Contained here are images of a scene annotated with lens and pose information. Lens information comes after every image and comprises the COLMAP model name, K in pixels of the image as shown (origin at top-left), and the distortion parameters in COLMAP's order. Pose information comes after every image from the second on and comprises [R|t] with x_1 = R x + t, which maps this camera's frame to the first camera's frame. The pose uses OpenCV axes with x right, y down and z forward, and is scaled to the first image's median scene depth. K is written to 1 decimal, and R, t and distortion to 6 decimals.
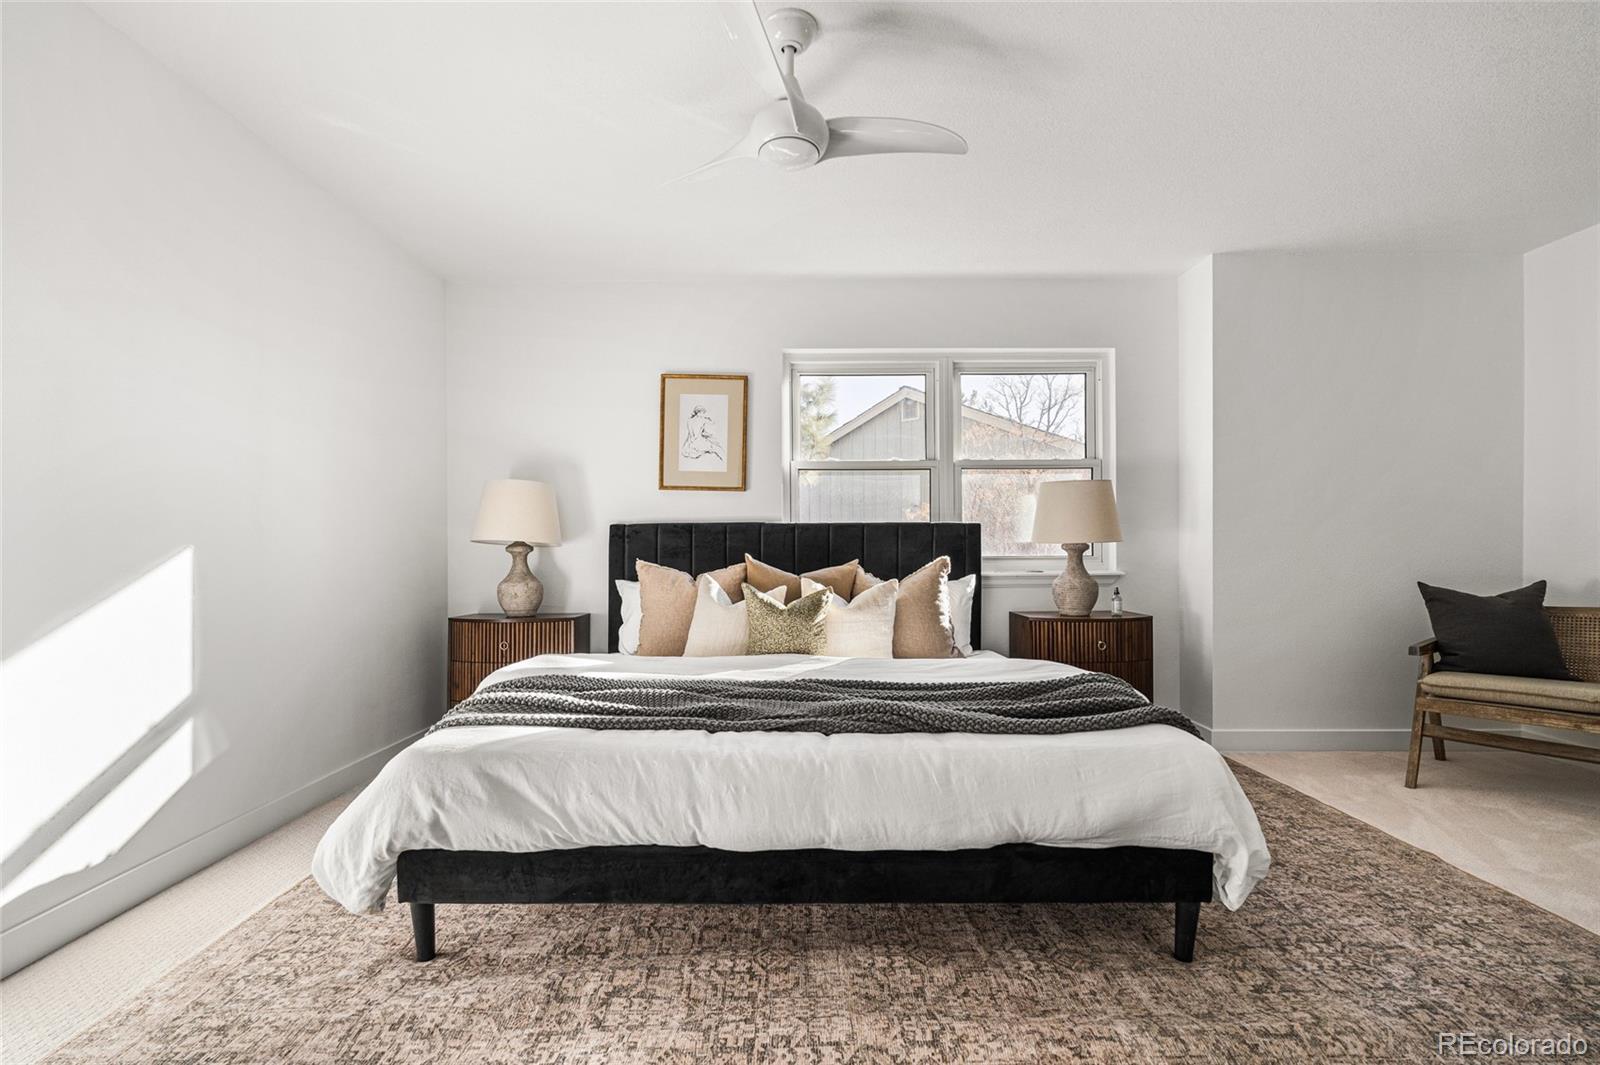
lens RADIAL K [[709.6, 0, 800.0], [0, 709.6, 532.5], [0, 0, 1]] dist [-0.002120, -0.000073]
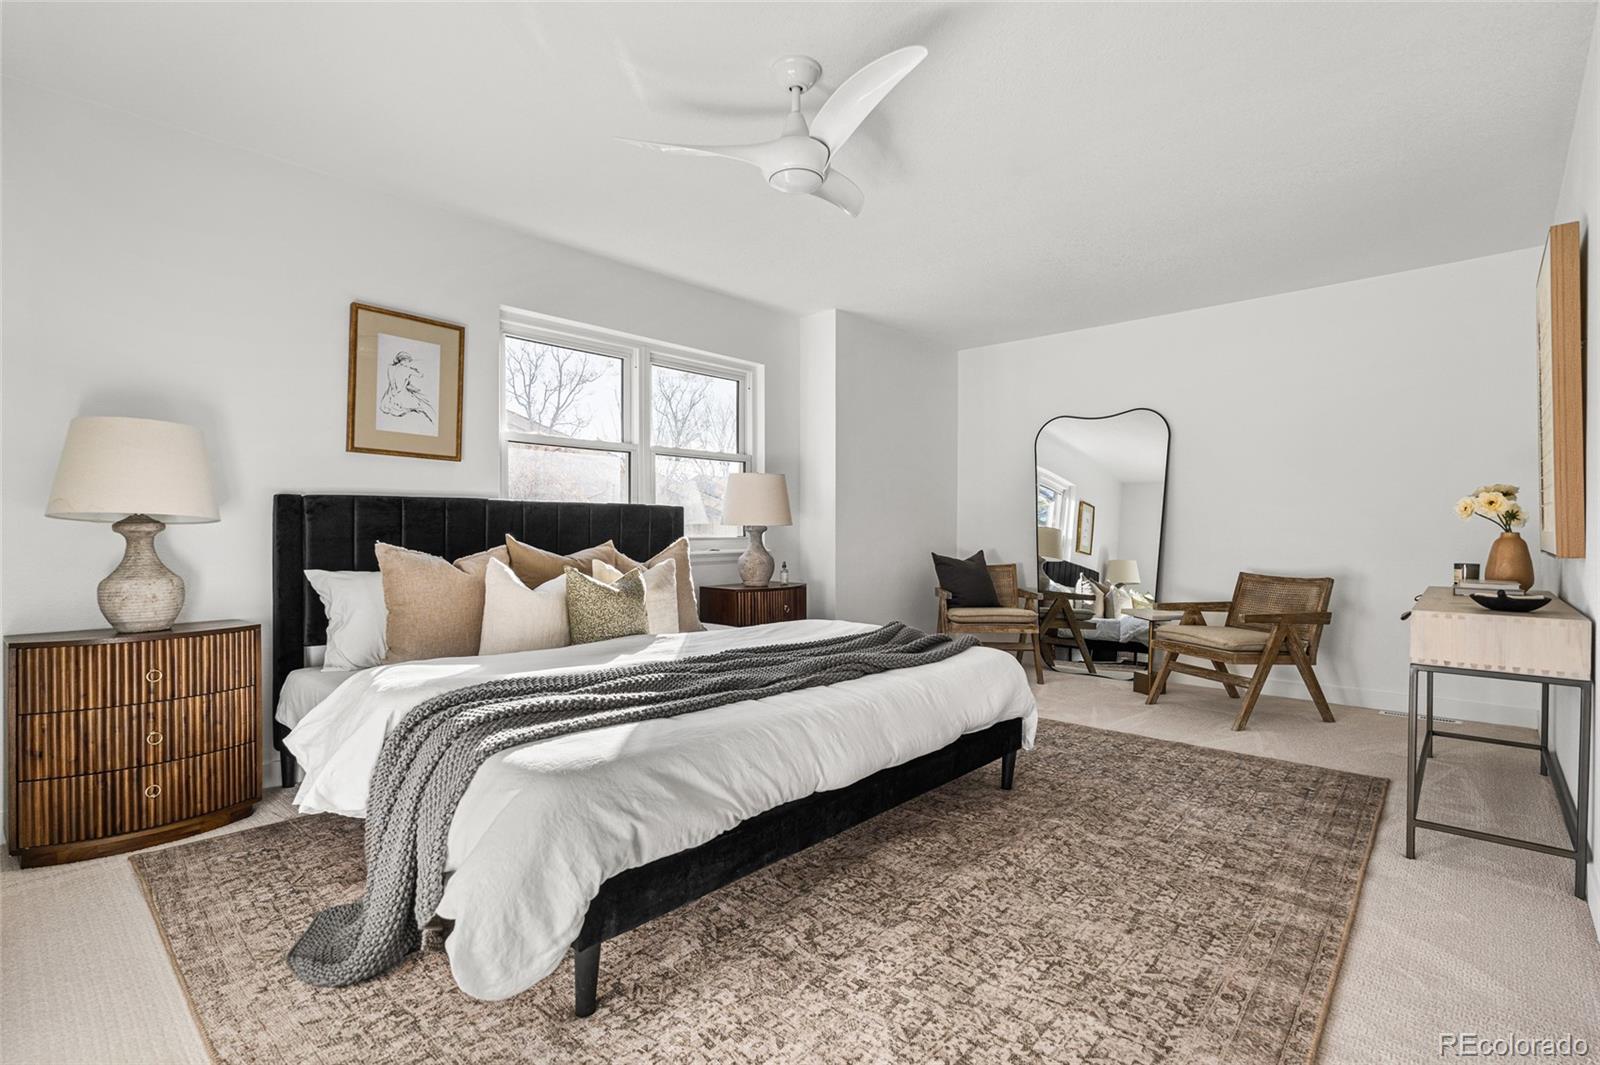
lens RADIAL K [[736.4, 0, 795.3], [0, 736.4, 514.1], [0, 0, 1]] dist [-0.004758, 0.000110]
pose [[0.687164, 0.019132, 0.726251, -0.497992], [-0.019296, 0.999781, -0.008080, 0.004975], [-0.726246, -0.008462, 0.687382, 0.109951]]
